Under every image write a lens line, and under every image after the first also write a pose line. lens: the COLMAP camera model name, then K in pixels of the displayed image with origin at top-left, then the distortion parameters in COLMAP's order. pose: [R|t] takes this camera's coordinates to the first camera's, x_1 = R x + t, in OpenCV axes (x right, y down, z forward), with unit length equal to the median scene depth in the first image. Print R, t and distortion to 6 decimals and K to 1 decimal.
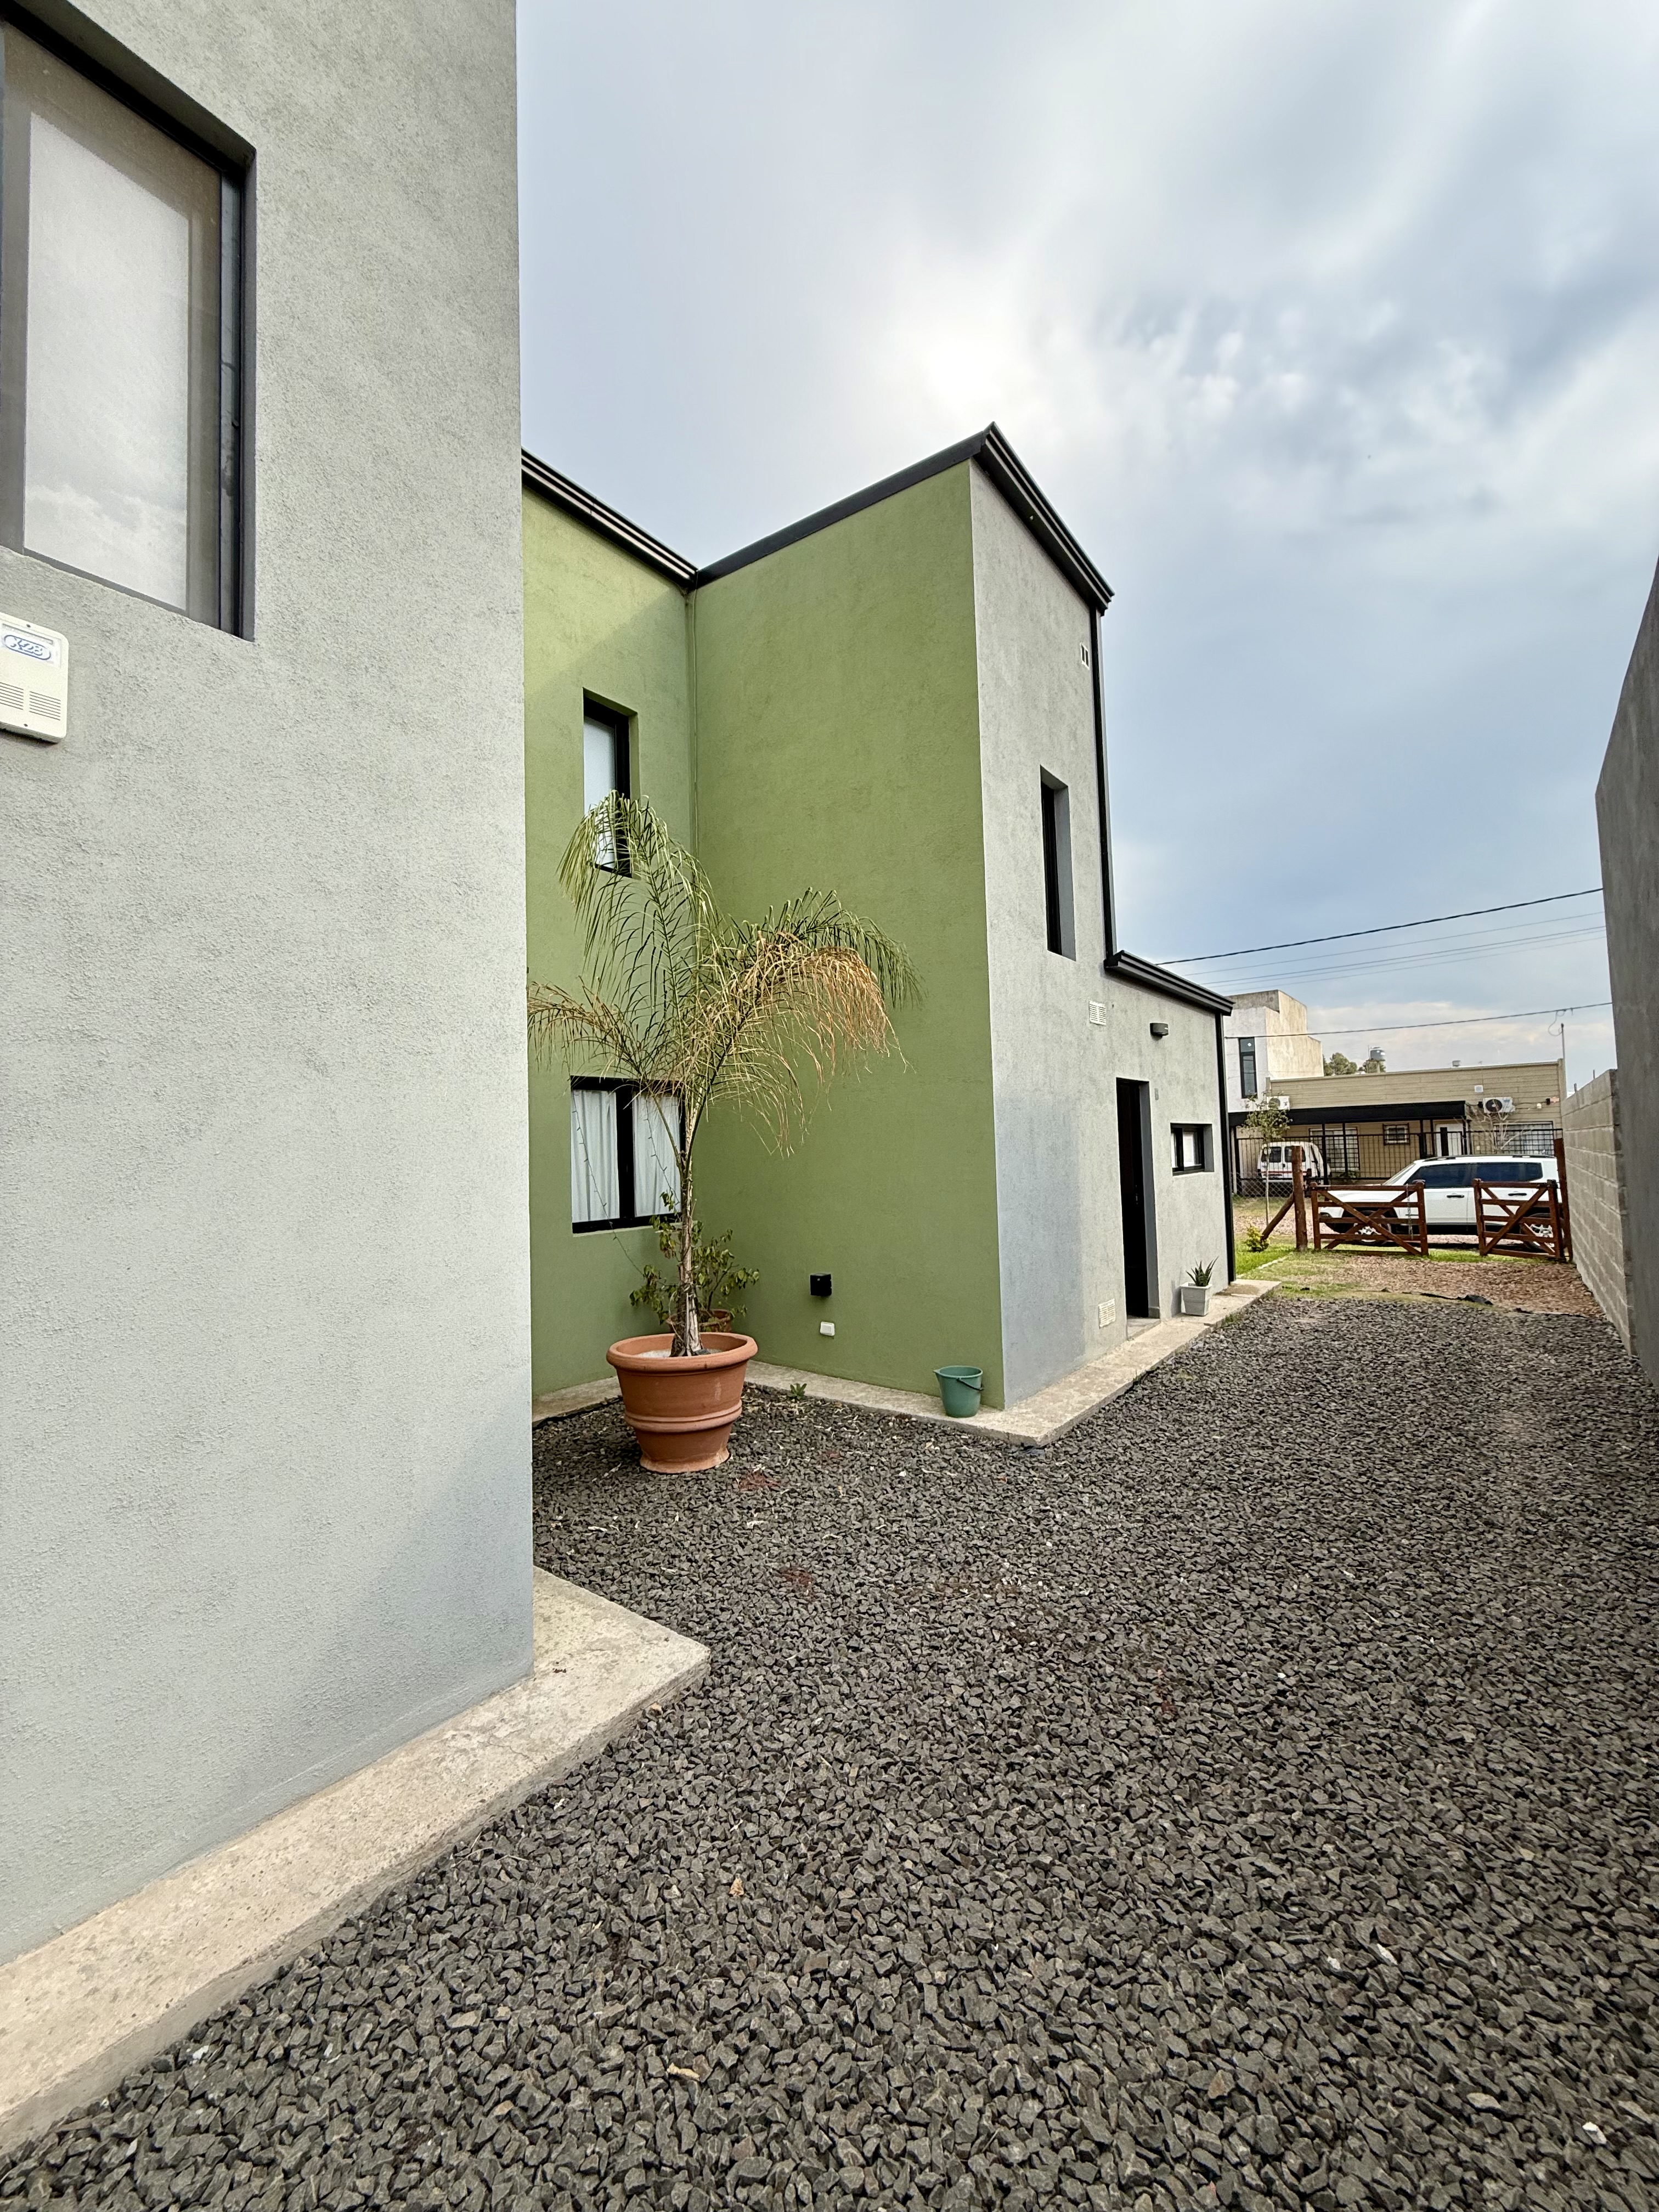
lens RADIAL K [[878.0, 0, 828.4], [0, 878.0, 1101.9], [0, 0, 1]] dist [-0.001519, -0.000118]
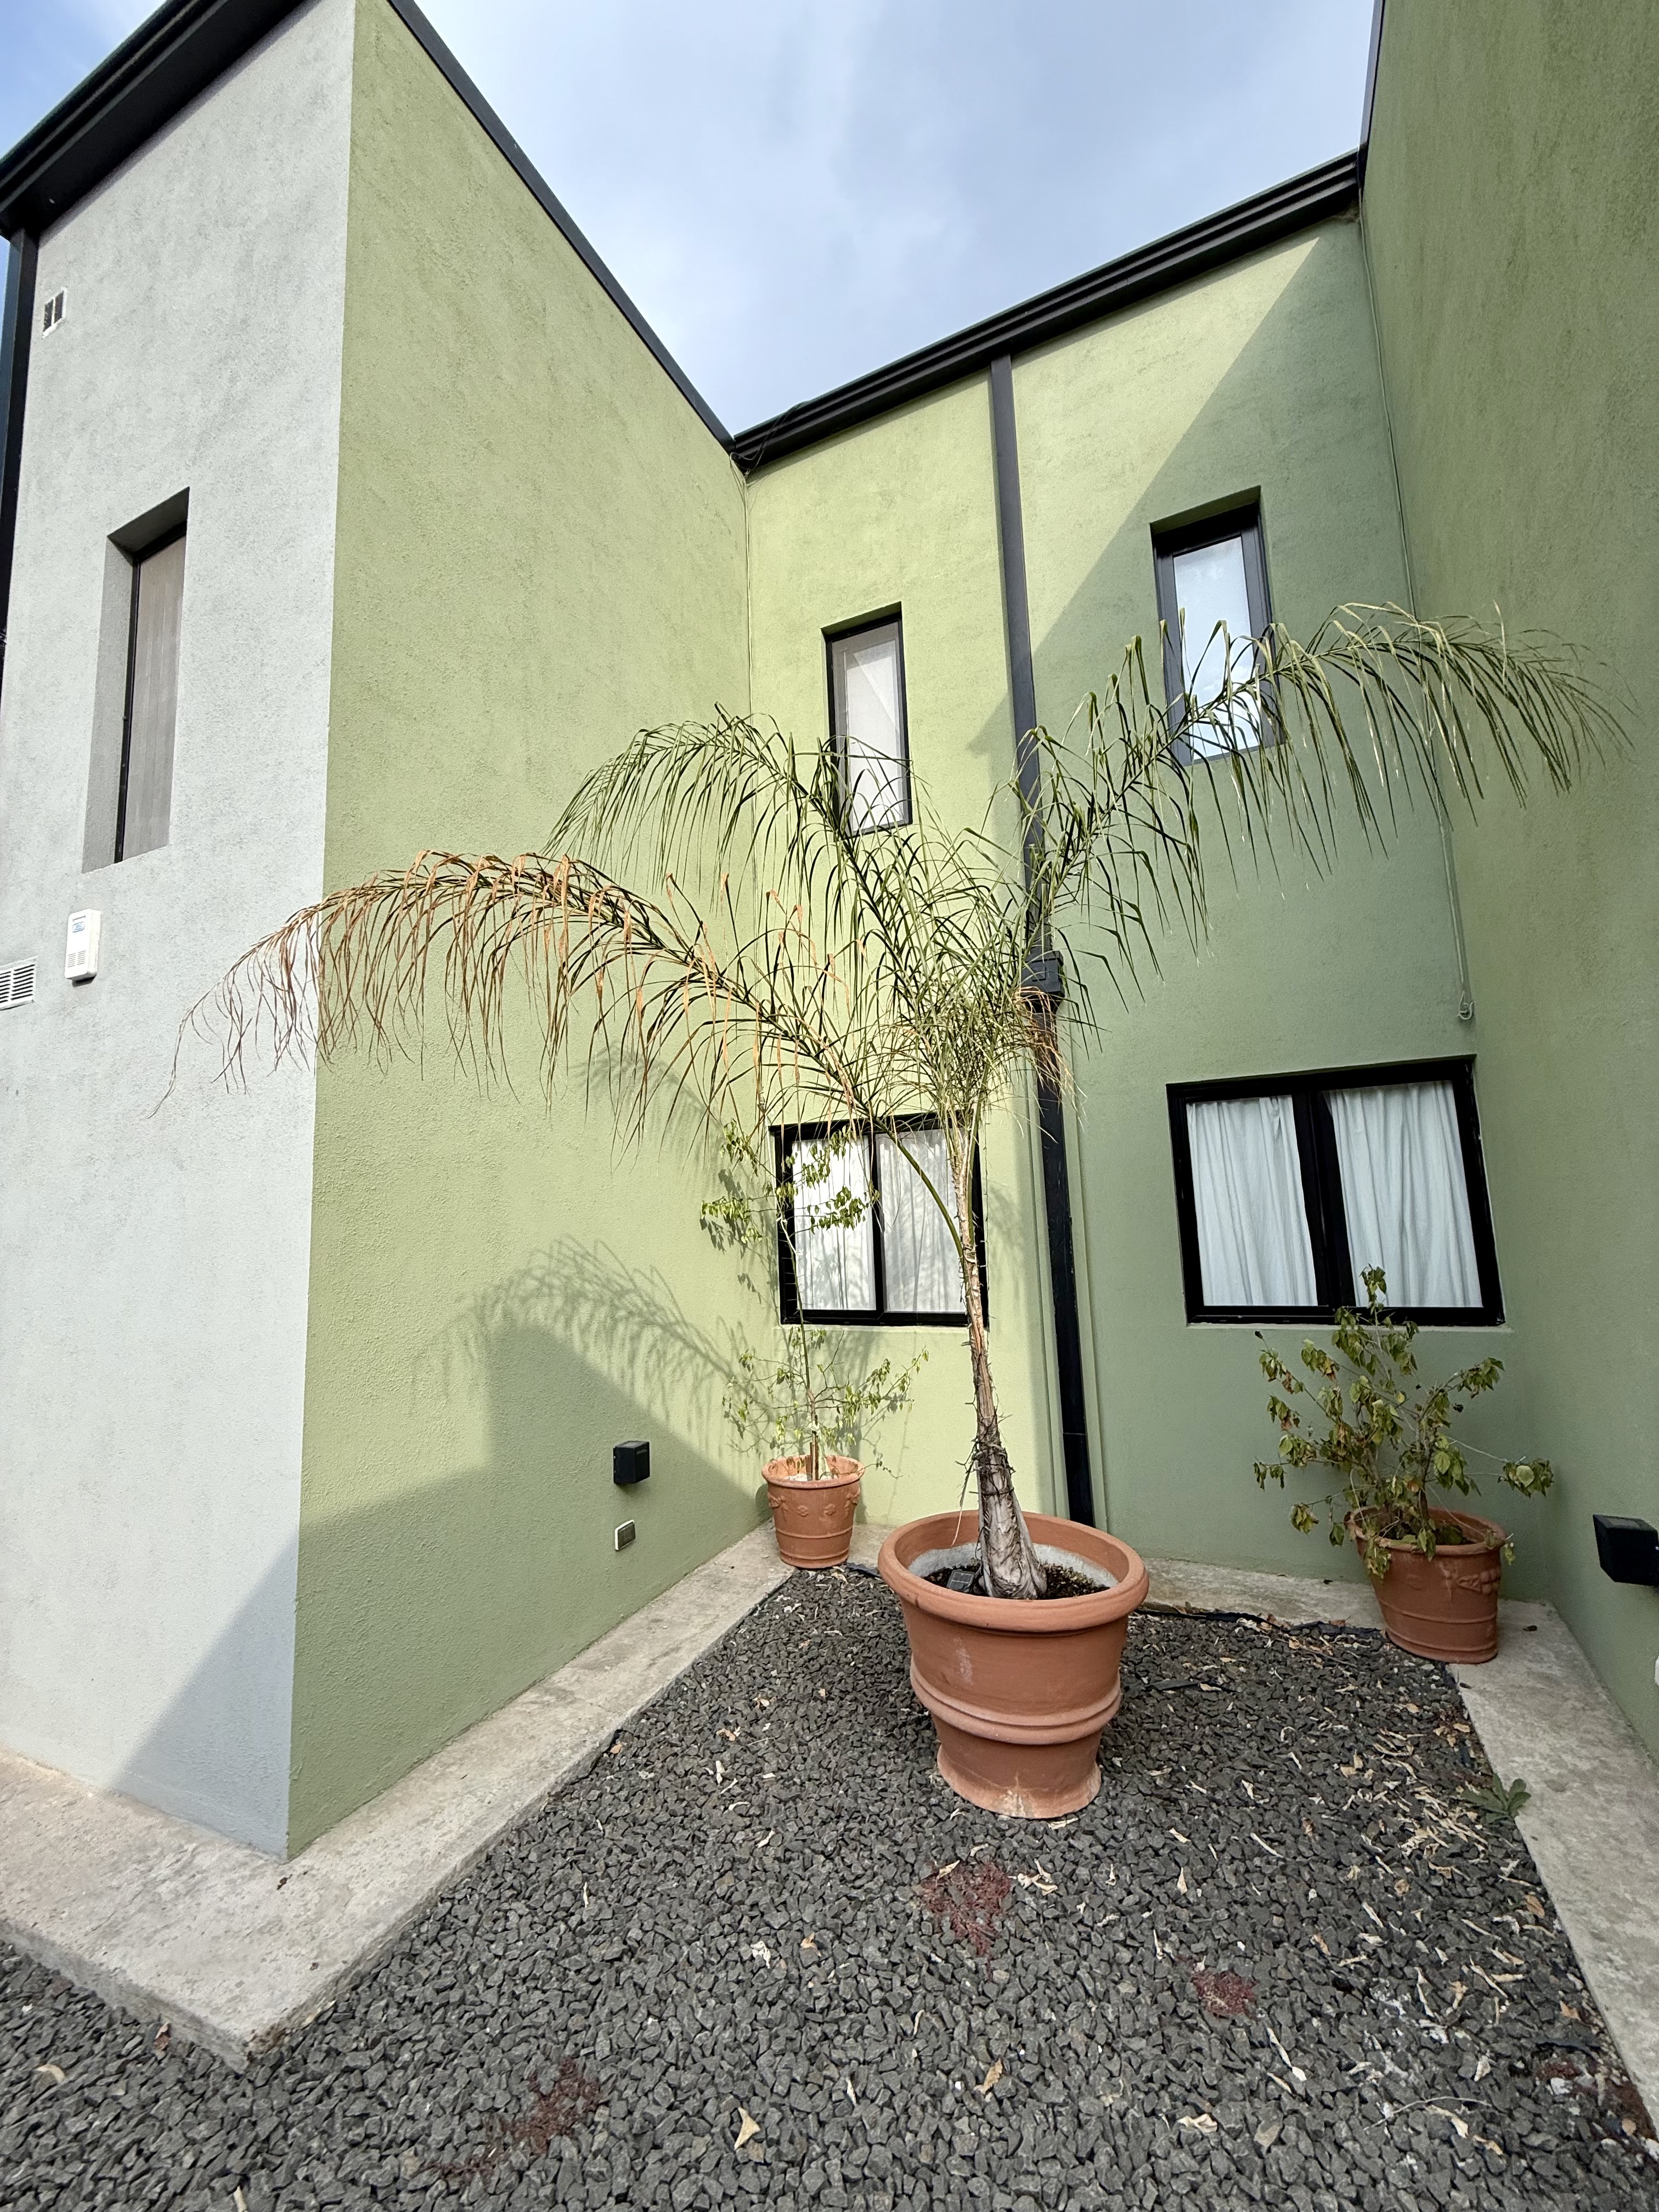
lens RADIAL K [[868.8, 0, 829.5], [0, 868.8, 1106.0], [0, 0, 1]] dist [0.001045, 0.000261]
pose [[0.234515, -0.102999, -0.966641, 0.271993], [0.084011, 0.992798, -0.085405, 0.020461], [0.968476, -0.061180, 0.241479, 0.551855]]
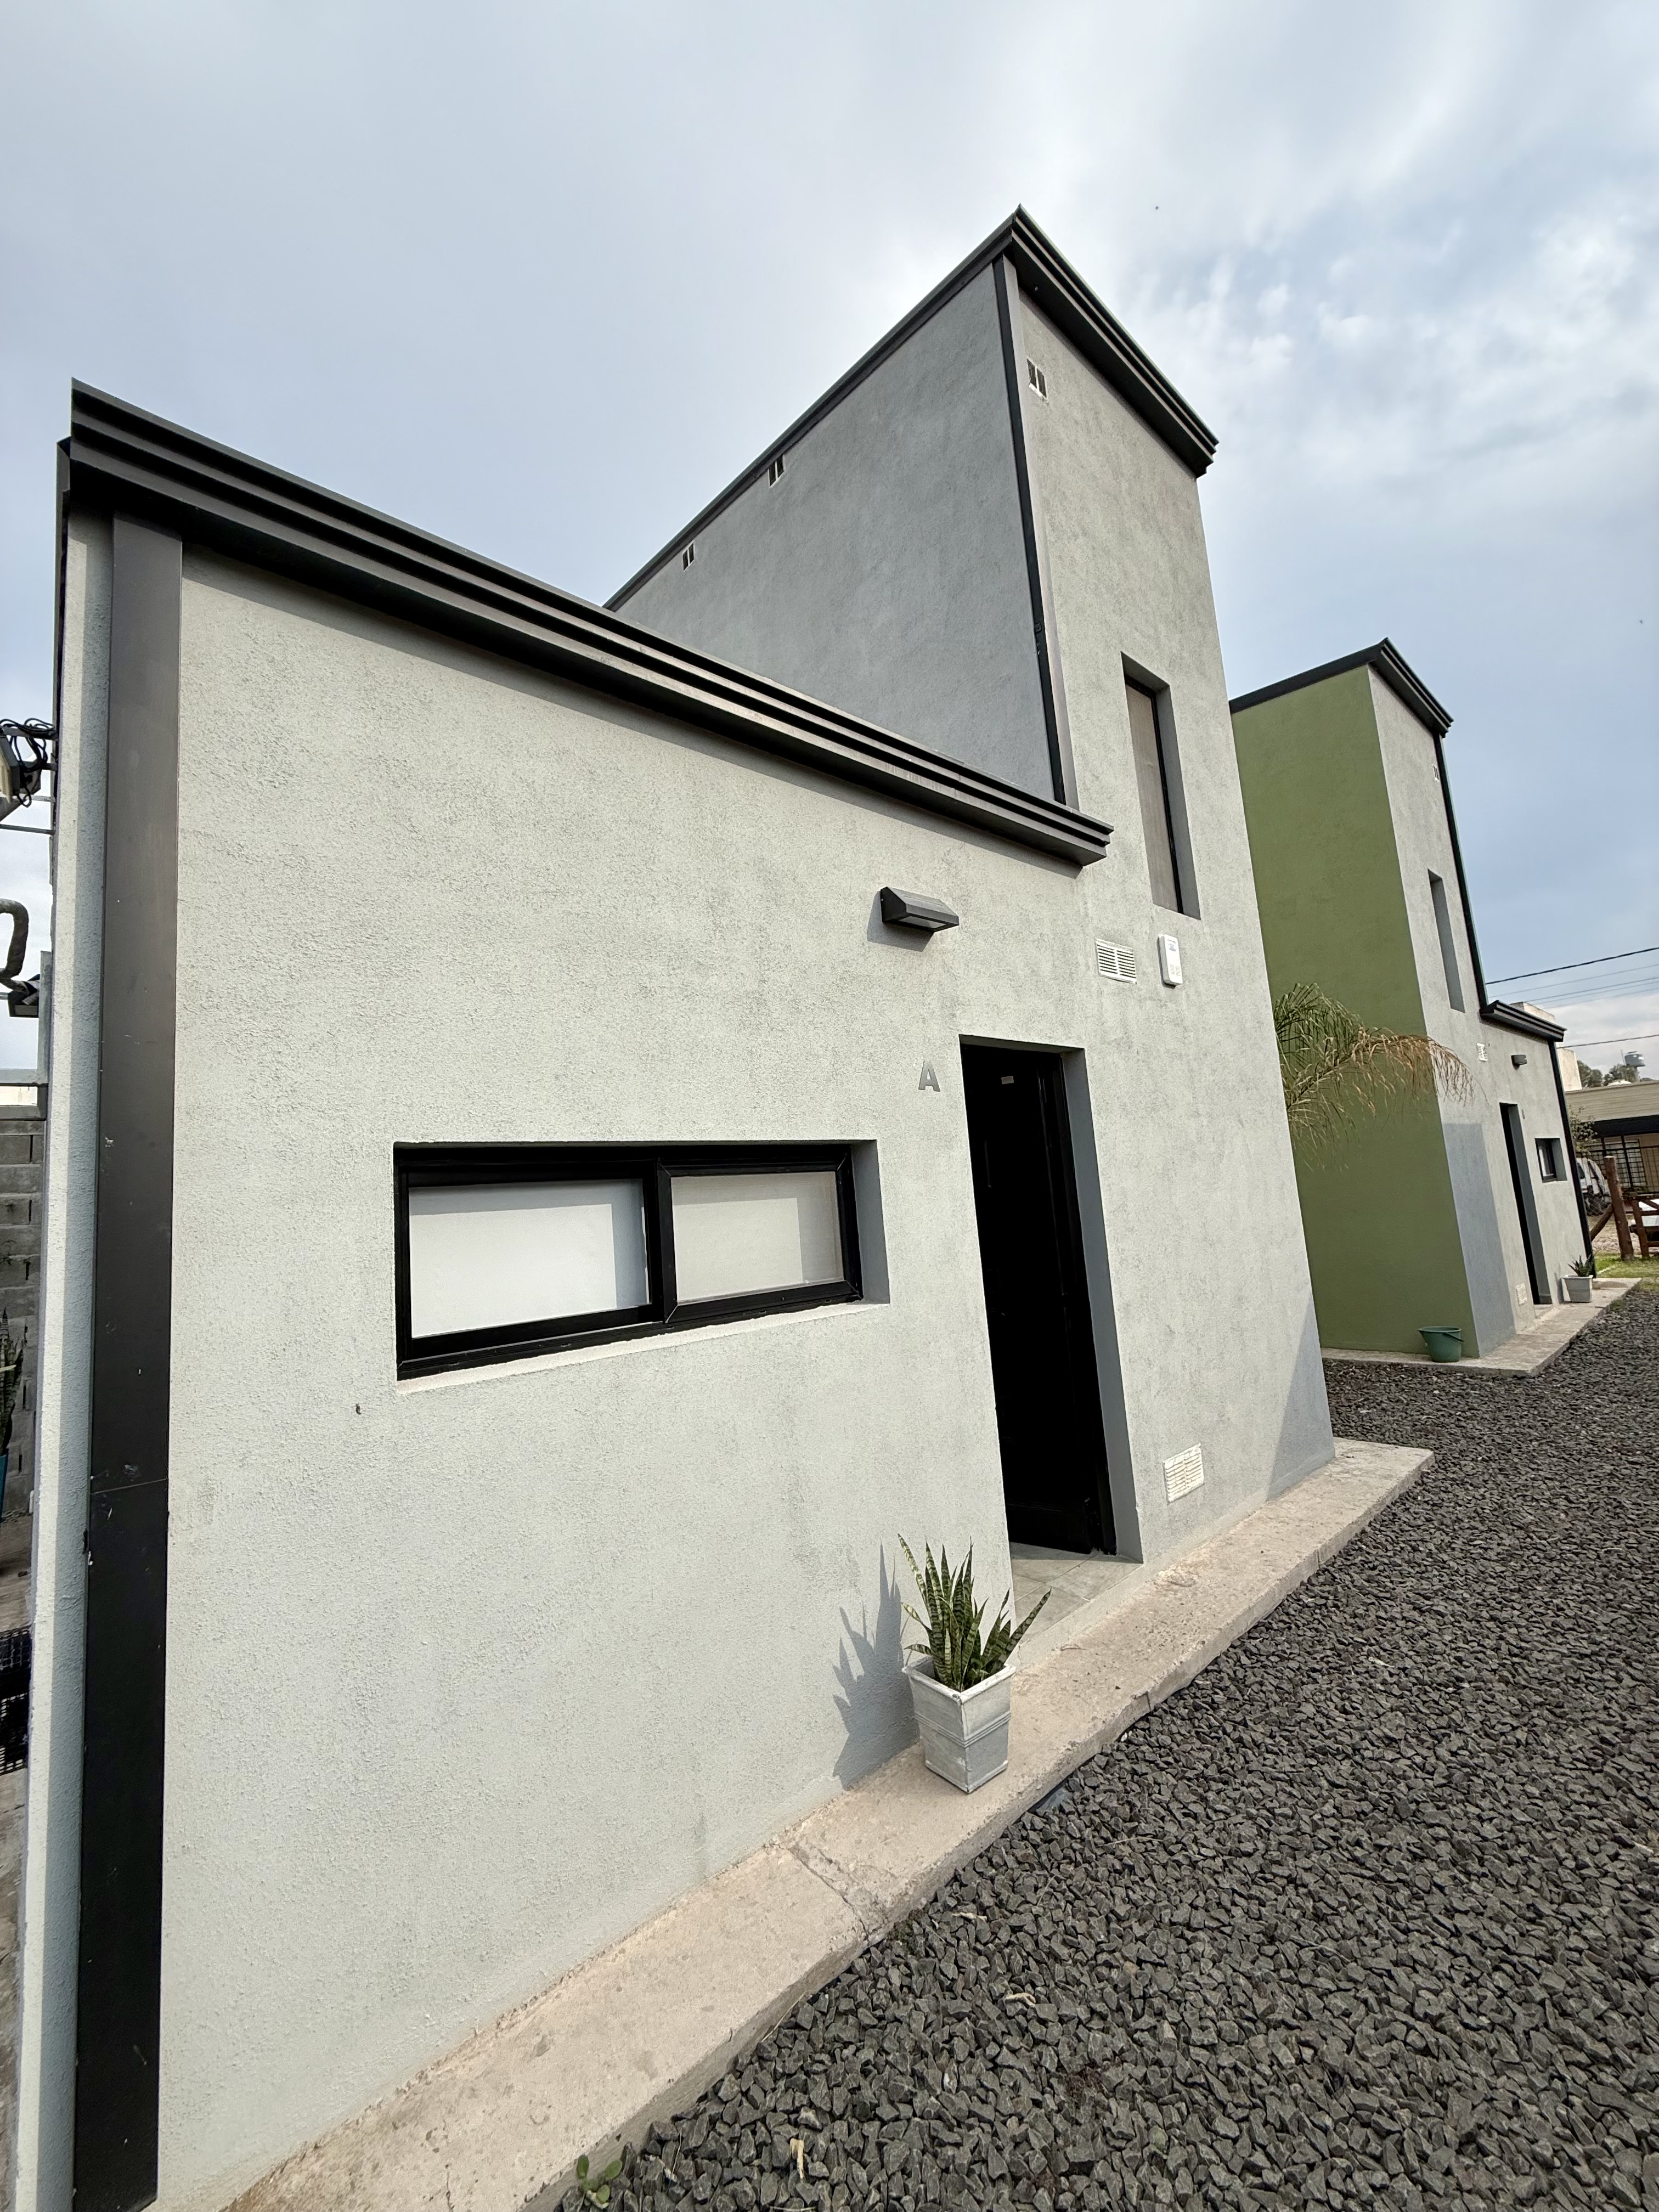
lens RADIAL K [[878.0, 0, 828.4], [0, 878.0, 1101.9], [0, 0, 1]] dist [-0.001519, -0.000118]
pose [[0.982090, -0.069718, -0.175037, -0.403655], [0.059016, 0.996097, -0.065630, -0.004430], [0.178929, 0.054125, 0.982372, -0.397656]]
